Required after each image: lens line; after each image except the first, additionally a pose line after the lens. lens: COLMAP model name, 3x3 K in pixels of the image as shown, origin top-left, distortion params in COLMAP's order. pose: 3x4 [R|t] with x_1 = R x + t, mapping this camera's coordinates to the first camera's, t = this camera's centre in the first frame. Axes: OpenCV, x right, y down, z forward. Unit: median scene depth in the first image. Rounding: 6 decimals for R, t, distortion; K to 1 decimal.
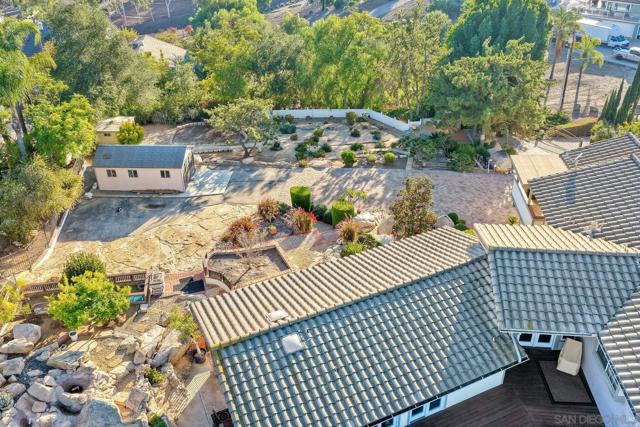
lens RADIAL K [[556.6, 0, 318.9], [0, 556.6, 204.7], [0, 0, 1]] dist [-0.006068, 0.007905]
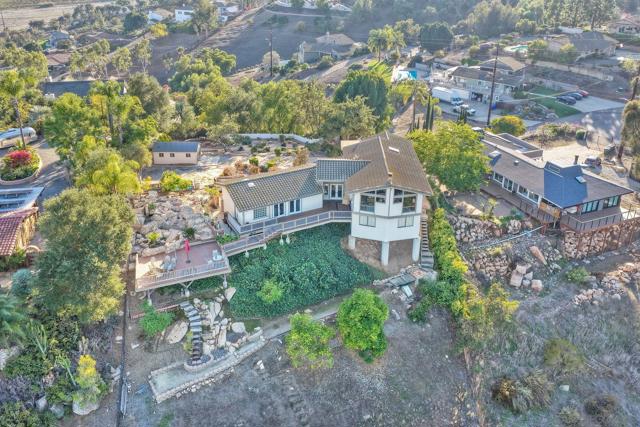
lens RADIAL K [[530.3, 0, 320.0], [0, 530.3, 213.5], [0, 0, 1]] dist [-0.007179, 0.004327]
pose [[0.995805, 0.000136, 0.091500, 0.023275], [0.007062, 0.996902, -0.078339, 0.227730], [-0.091227, 0.078656, 0.992719, -0.705991]]
